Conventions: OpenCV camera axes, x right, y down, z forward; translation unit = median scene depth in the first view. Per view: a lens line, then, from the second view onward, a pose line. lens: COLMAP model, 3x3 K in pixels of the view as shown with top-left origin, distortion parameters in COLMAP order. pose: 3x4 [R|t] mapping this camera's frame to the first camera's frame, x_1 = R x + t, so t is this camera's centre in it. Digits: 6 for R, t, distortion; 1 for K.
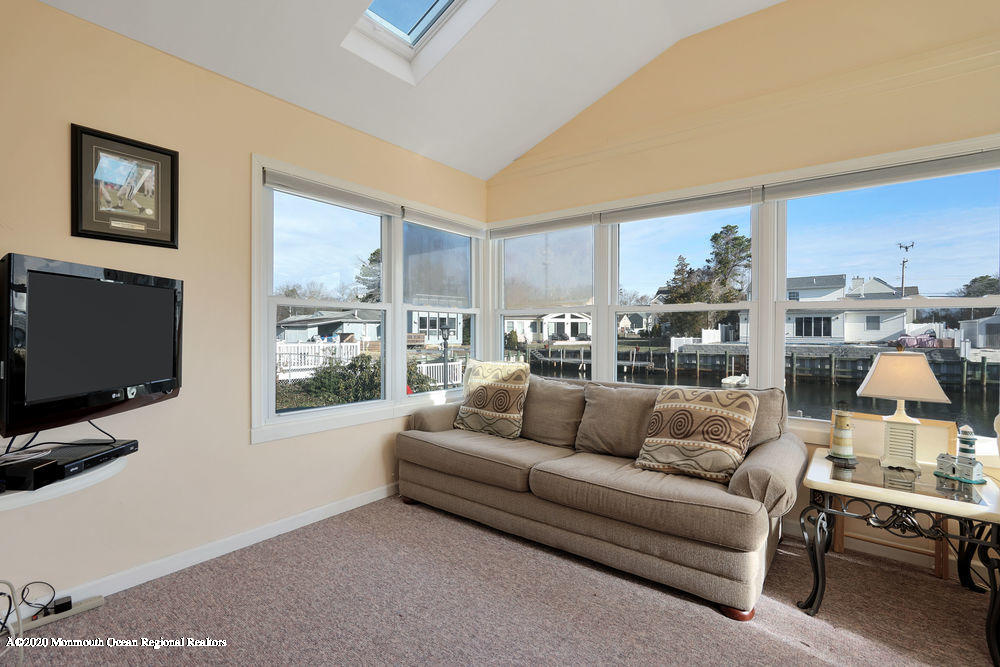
lens RADIAL K [[461.3, 0, 499.5], [0, 461.3, 335.5], [0, 0, 1]] dist [-0.000840, -0.000245]
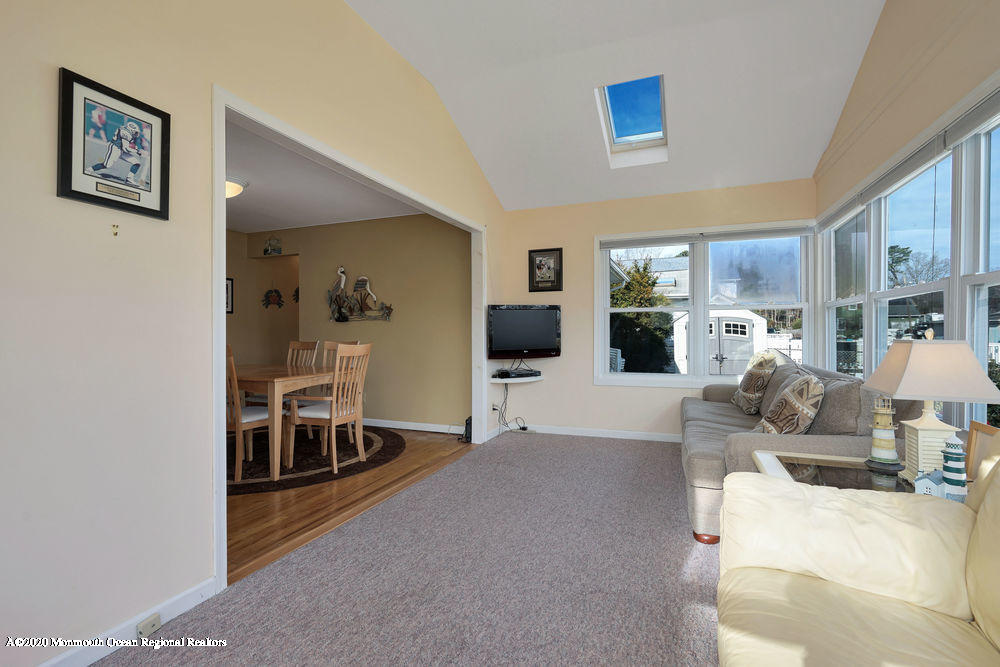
lens RADIAL K [[461.3, 0, 499.5], [0, 461.3, 335.5], [0, 0, 1]] dist [-0.000840, -0.000245]
pose [[0.282909, -0.001407, -0.959146, 0.888550], [-0.002667, 0.999994, -0.002253, 0.022534], [0.959143, 0.003196, 0.282903, 0.048003]]
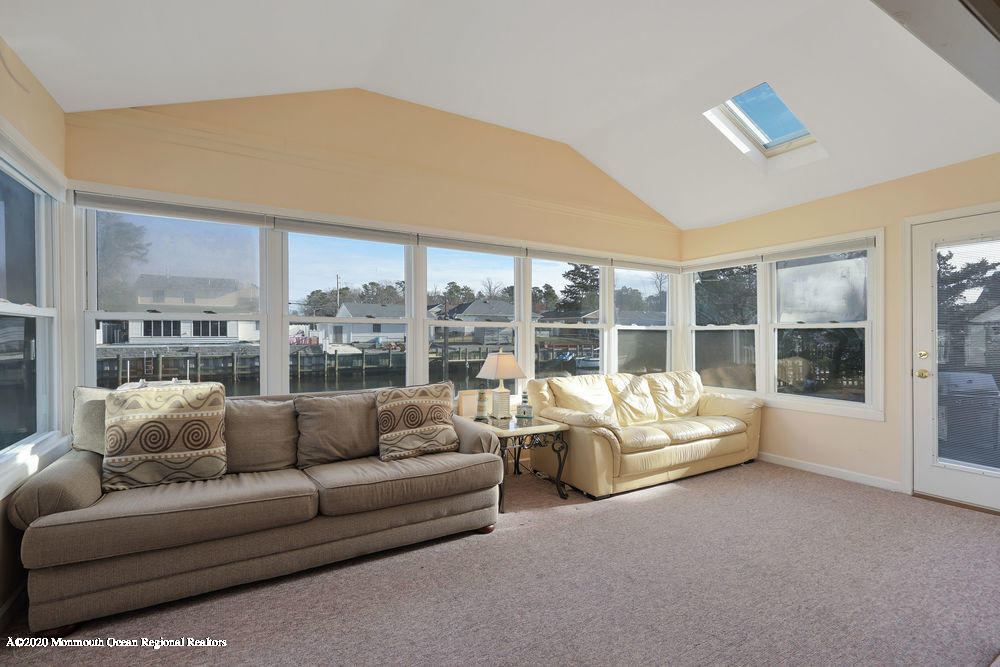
lens RADIAL K [[461.3, 0, 499.5], [0, 461.3, 335.5], [0, 0, 1]] dist [-0.000840, -0.000245]
pose [[0.368854, -0.007675, 0.929456, -0.479216], [0.005867, 0.999965, 0.005929, -0.024464], [-0.929469, 0.003266, 0.368886, 0.217364]]
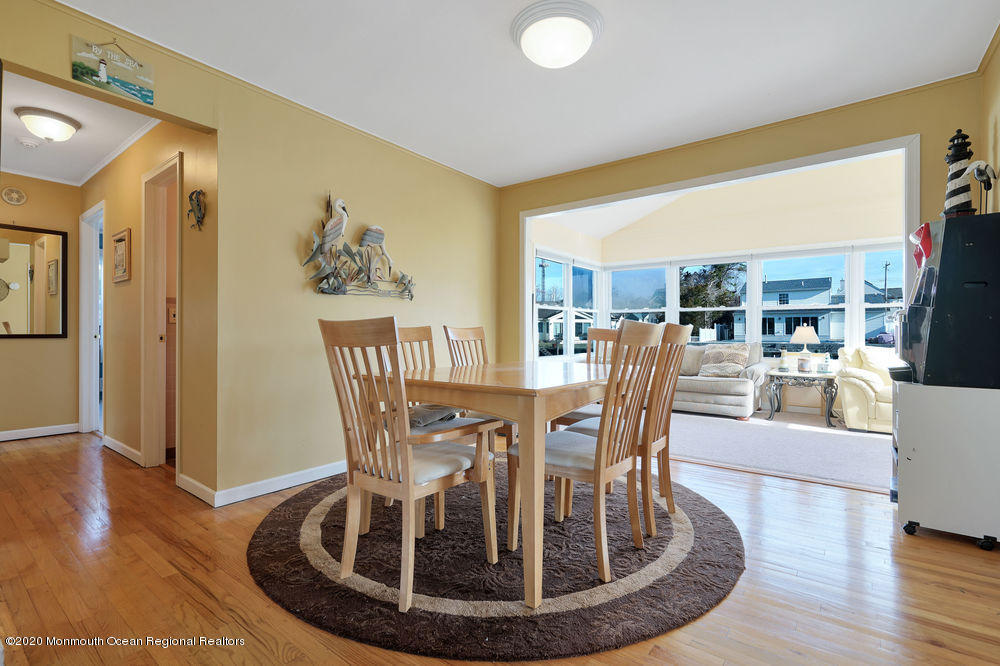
lens RADIAL K [[461.3, 0, 499.5], [0, 461.3, 335.0], [0, 0, 1]] dist [-0.000840, -0.000245]
pose [[0.999924, -0.003522, 0.011777, -0.526796], [0.003572, 0.999985, -0.004257, 0.056318], [-0.011762, 0.004299, 0.999922, -0.945575]]
